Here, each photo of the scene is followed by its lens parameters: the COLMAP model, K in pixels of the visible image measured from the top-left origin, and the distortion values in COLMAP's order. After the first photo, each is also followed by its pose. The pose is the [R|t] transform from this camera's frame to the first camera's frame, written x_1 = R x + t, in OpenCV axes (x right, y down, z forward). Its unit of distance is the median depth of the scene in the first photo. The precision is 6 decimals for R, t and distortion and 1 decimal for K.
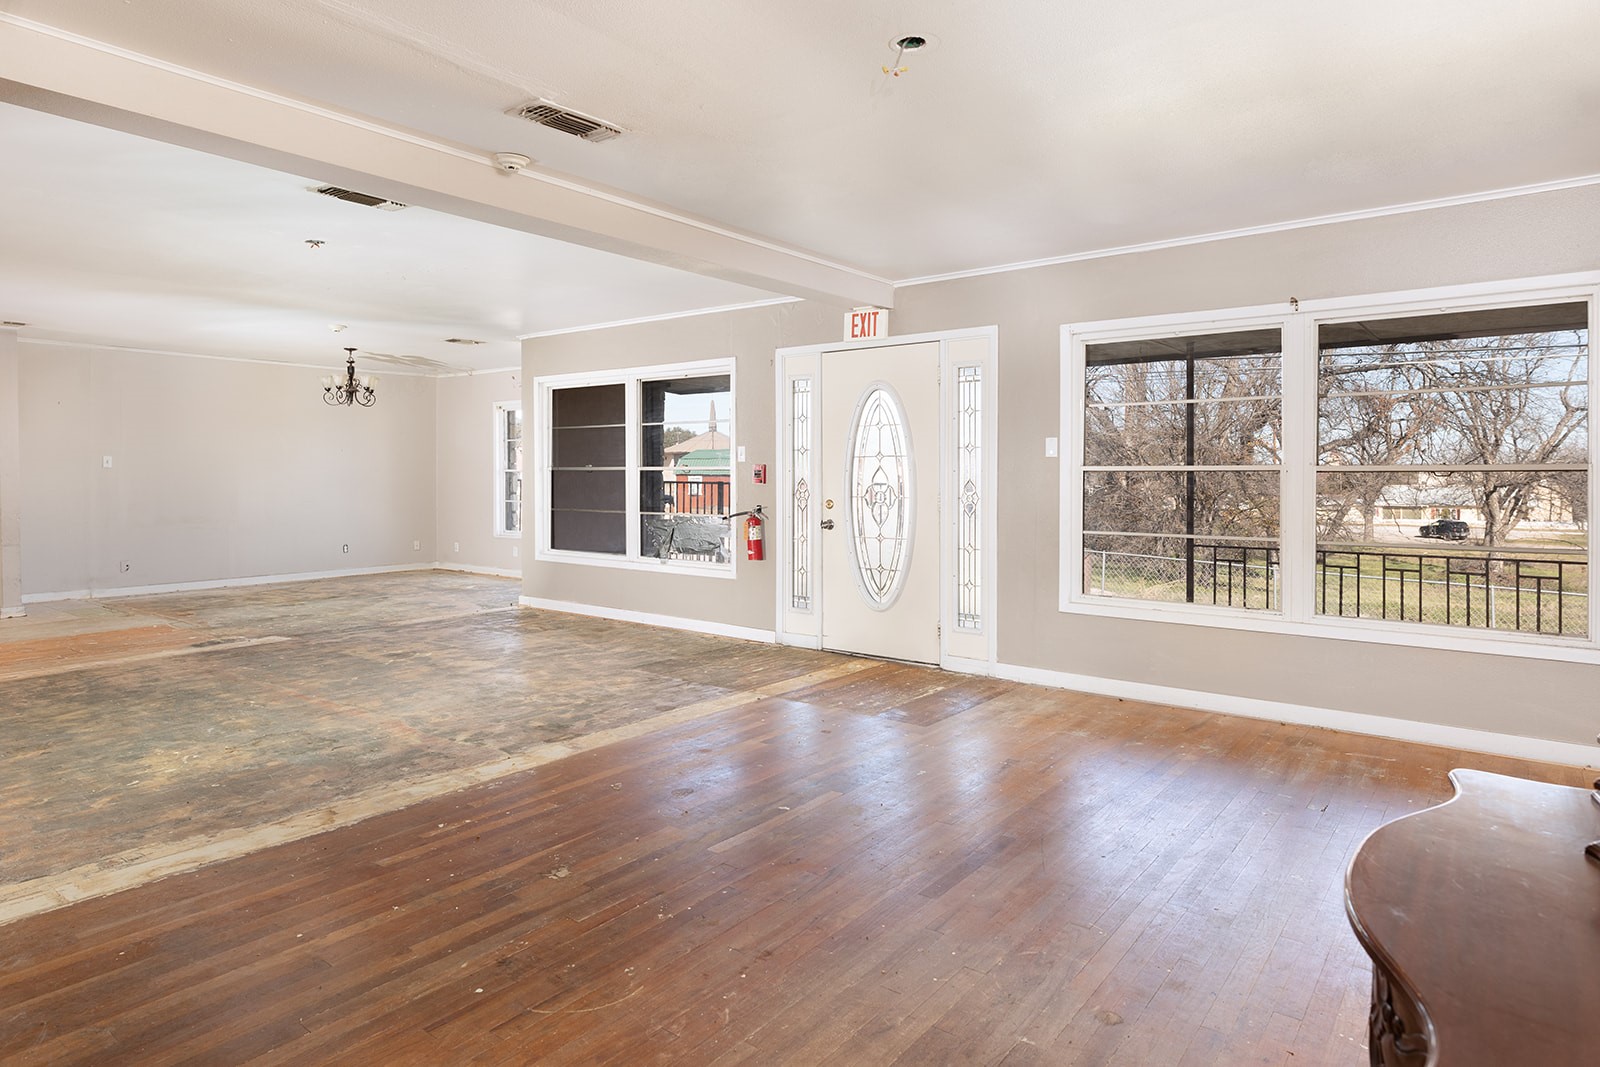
lens RADIAL K [[936.2, 0, 799.8], [0, 936.2, 490.8], [0, 0, 1]] dist [-0.002592, 0.000482]
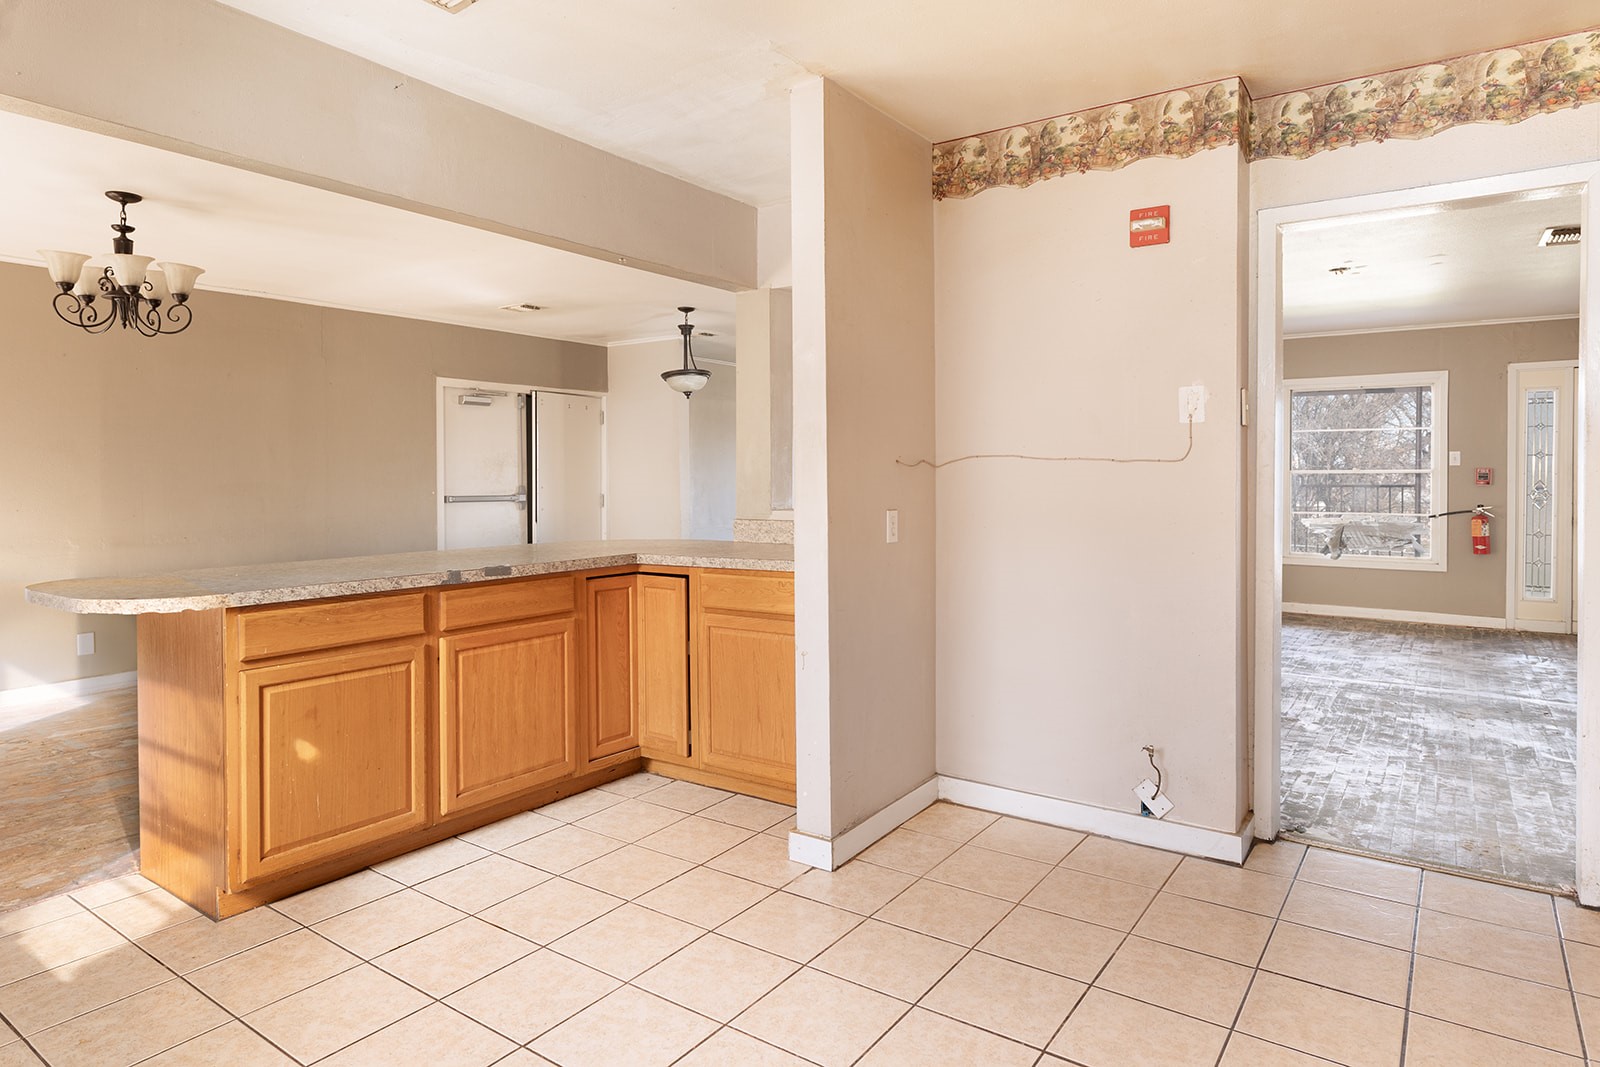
lens RADIAL K [[936.2, 0, 799.8], [0, 936.2, 490.8], [0, 0, 1]] dist [-0.002592, 0.000482]
pose [[0.998963, -0.003959, 0.045363, -0.949964], [0.004177, 0.999980, -0.004706, 0.000673], [-0.045344, 0.004890, 0.998959, -0.072472]]
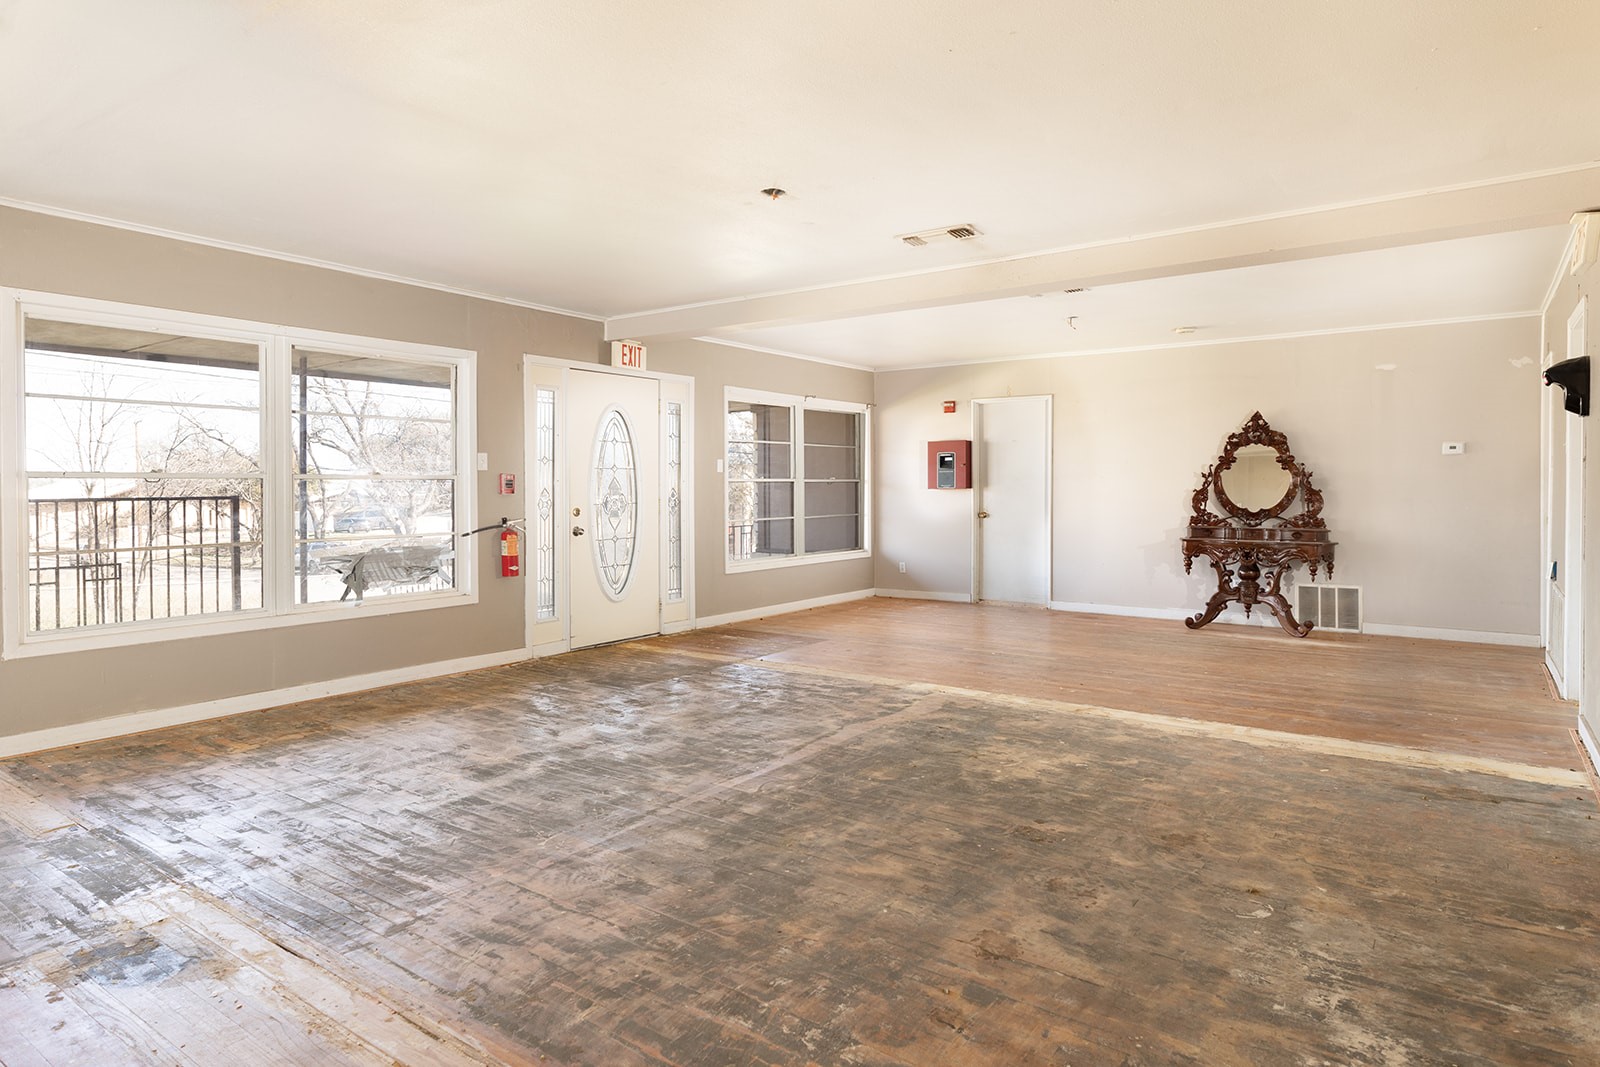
lens RADIAL K [[936.2, 0, 799.8], [0, 936.2, 490.8], [0, 0, 1]] dist [-0.002592, 0.000482]
pose [[-0.037411, -0.008939, 0.999260, -1.038404], [0.019698, 0.999759, 0.009681, -0.015413], [-0.999106, 0.020046, -0.037226, 0.786547]]
